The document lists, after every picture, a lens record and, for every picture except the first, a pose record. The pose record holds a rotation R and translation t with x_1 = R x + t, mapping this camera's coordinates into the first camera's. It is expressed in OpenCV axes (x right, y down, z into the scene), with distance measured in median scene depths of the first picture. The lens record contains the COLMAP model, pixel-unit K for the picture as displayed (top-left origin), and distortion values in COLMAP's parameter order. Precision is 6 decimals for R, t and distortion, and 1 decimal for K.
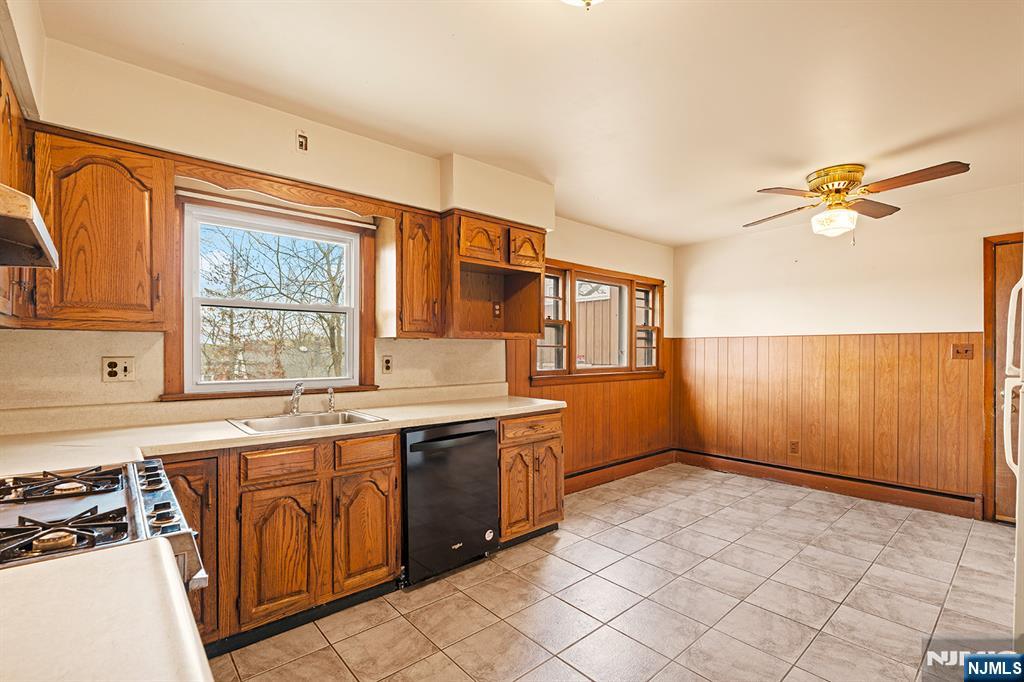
lens RADIAL K [[453.7, 0, 523.3], [0, 453.7, 354.9], [0, 0, 1]] dist [-0.001696, -0.000320]
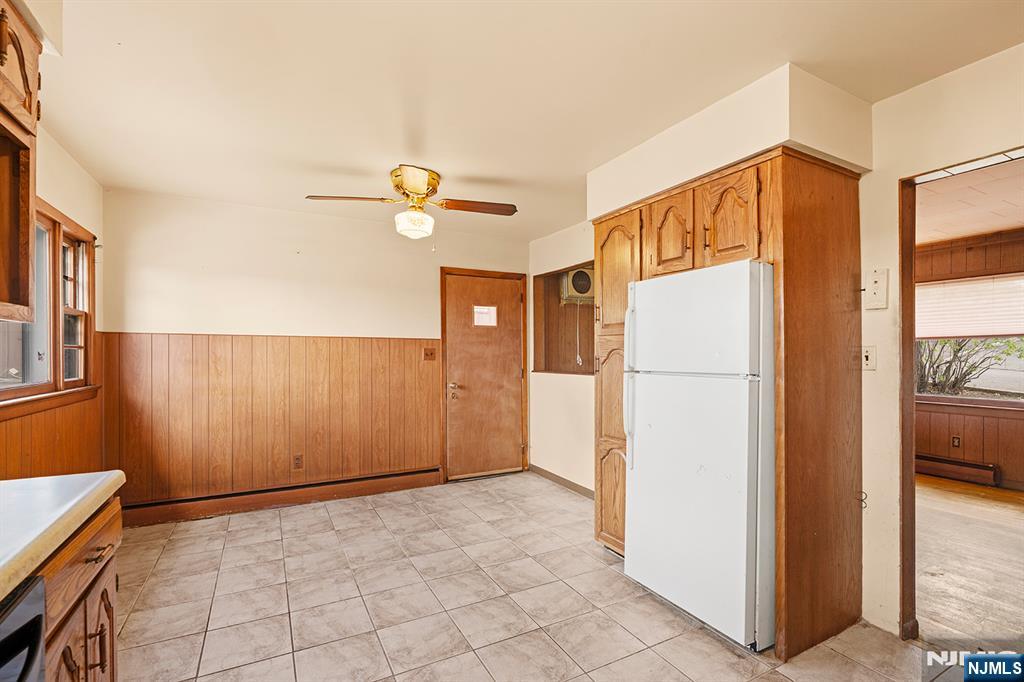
lens RADIAL K [[461.8, 0, 496.0], [0, 461.8, 358.0], [0, 0, 1]] dist [-0.002017, -0.000055]
pose [[0.256186, -0.007458, 0.966599, -0.242834], [0.006103, 0.999963, 0.006098, -0.004029], [-0.966608, 0.004337, 0.256222, 0.543363]]
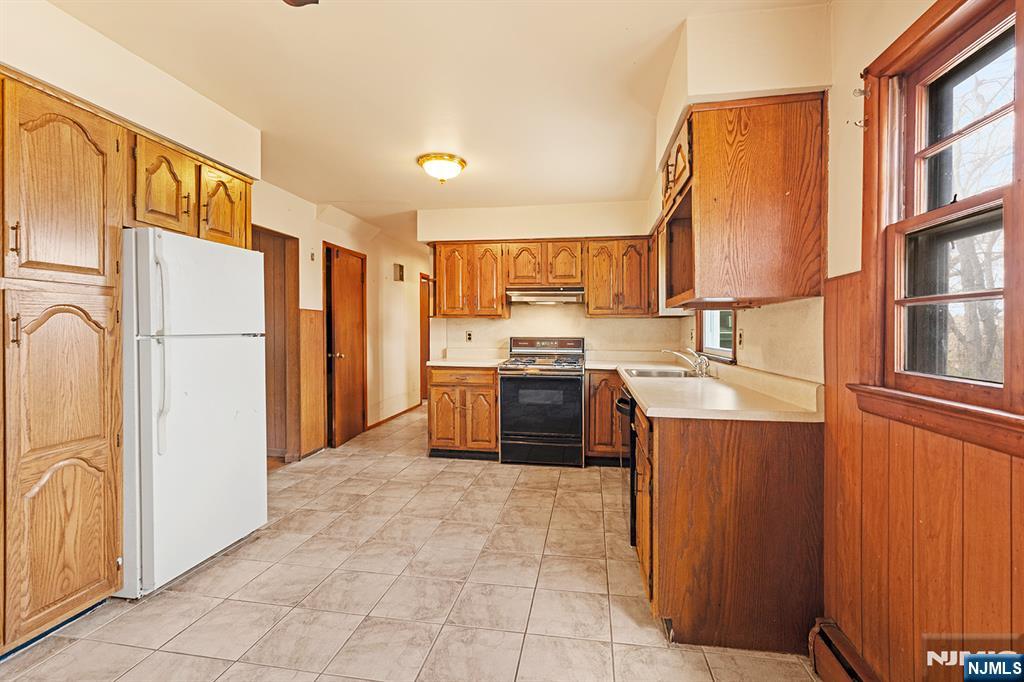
lens RADIAL K [[457.2, 0, 510.0], [0, 457.2, 326.7], [0, 0, 1]] dist [-0.003155, -0.000185]
pose [[-0.782741, -0.013065, -0.622211, 0.592591], [-0.014465, 0.999891, -0.002799, 0.005538], [0.622180, 0.006809, -0.782845, 1.337536]]
